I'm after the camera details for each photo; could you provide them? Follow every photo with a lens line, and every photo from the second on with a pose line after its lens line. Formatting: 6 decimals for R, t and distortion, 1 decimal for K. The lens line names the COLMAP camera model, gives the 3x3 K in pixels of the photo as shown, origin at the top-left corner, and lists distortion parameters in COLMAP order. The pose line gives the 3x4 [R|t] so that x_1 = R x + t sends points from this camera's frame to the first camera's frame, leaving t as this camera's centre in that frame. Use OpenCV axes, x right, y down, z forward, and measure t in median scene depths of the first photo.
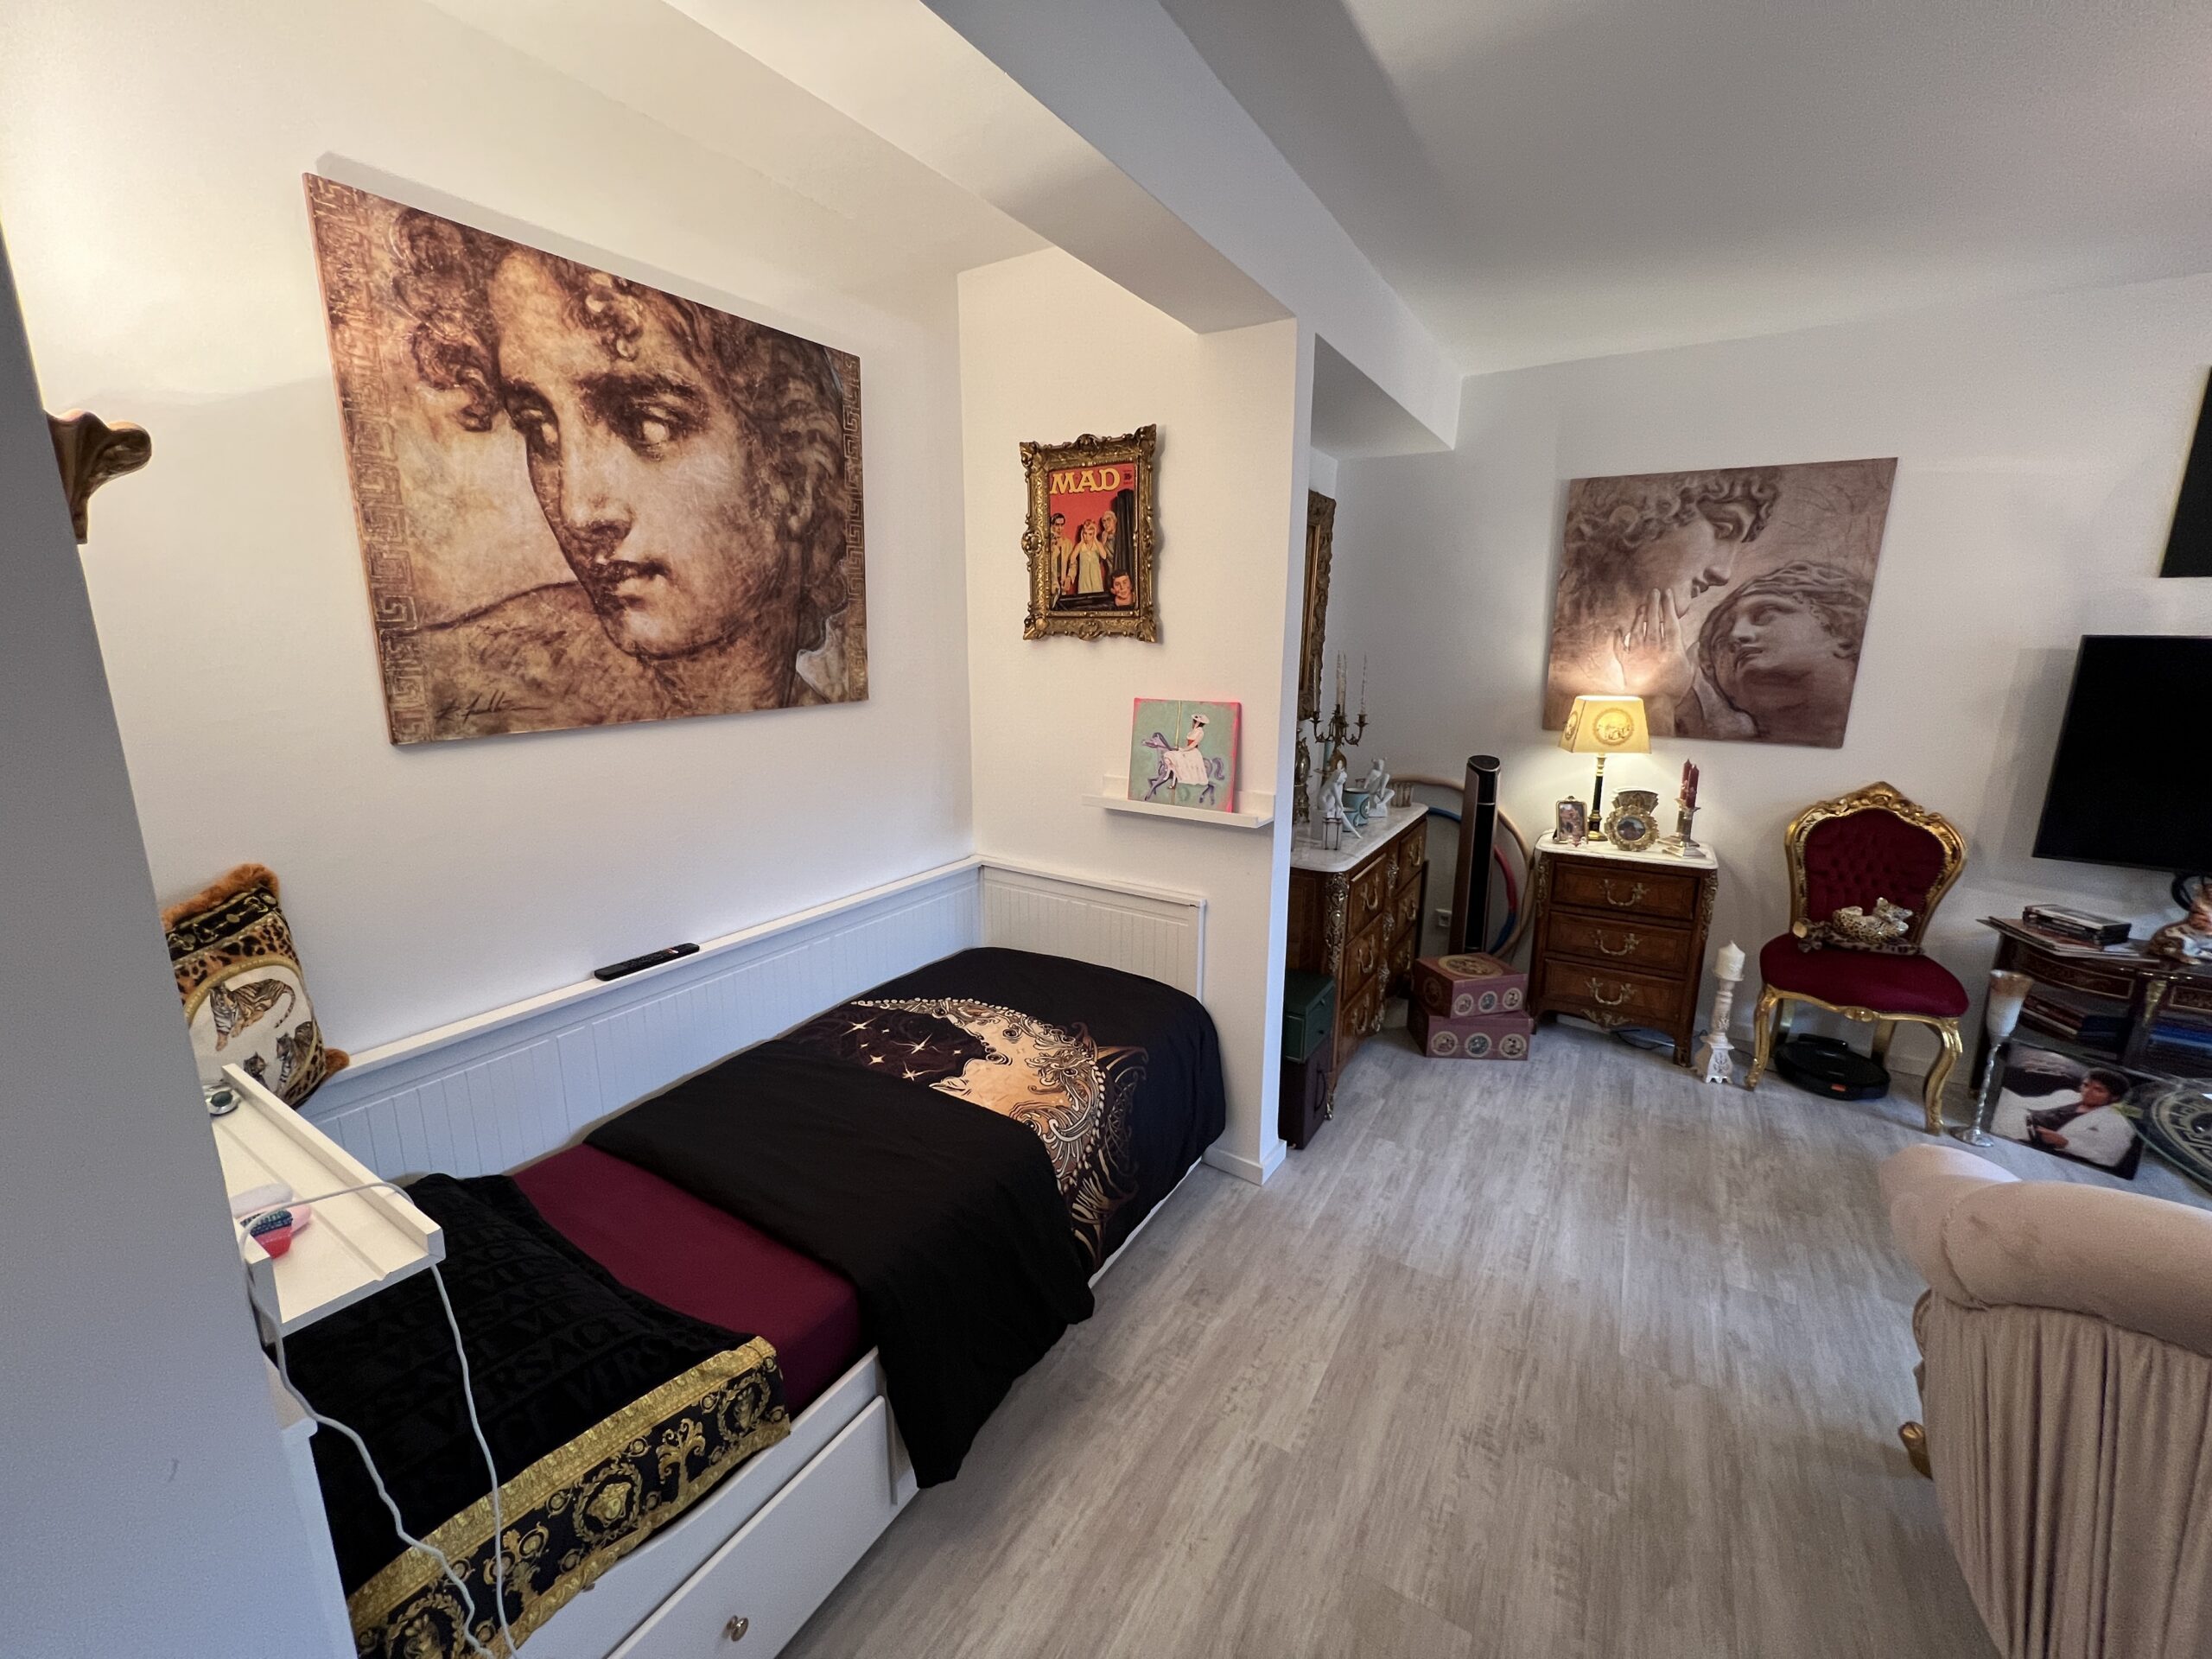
lens RADIAL K [[882.1, 0, 1109.0], [0, 882.1, 825.4], [0, 0, 1]] dist [-0.003698, 0.000797]
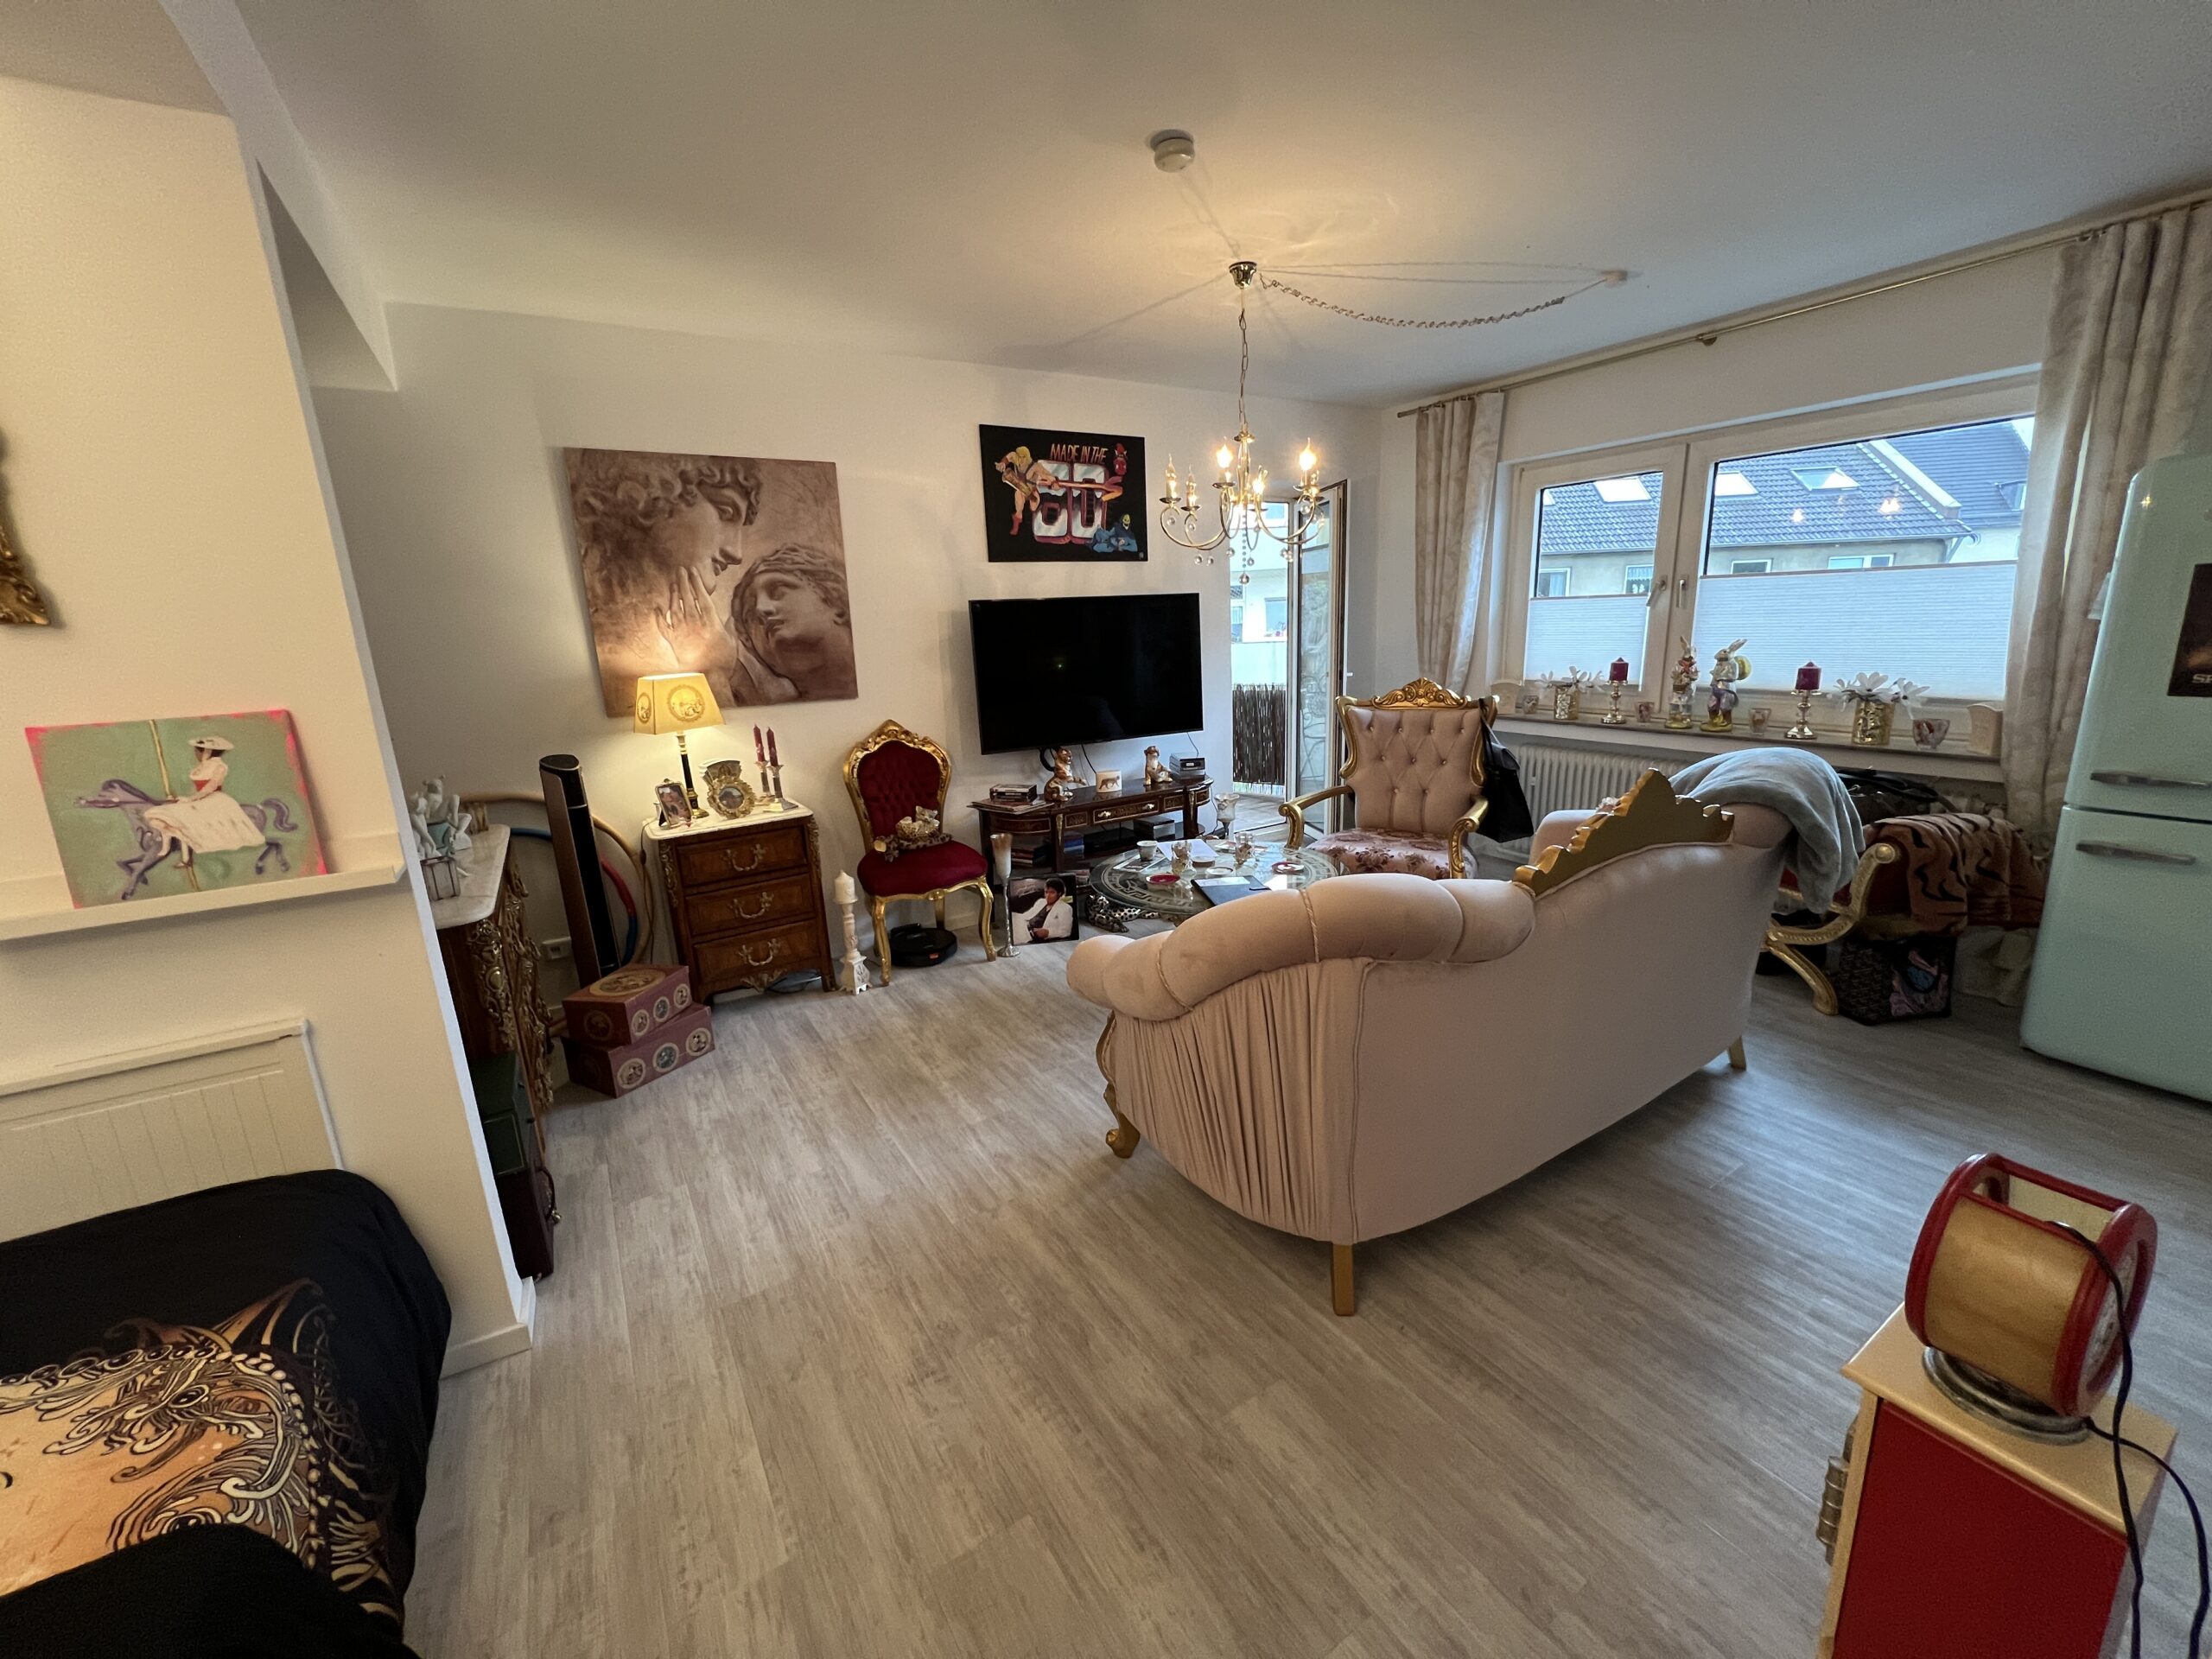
lens RADIAL K [[879.4, 0, 1106.5], [0, 879.4, 823.3], [0, 0, 1]] dist [-0.002553, 0.000648]
pose [[0.444395, -0.229940, 0.865818, -0.152742], [0.236208, 0.962371, 0.134344, -0.001968], [-0.864129, 0.144812, 0.481986, 0.161594]]
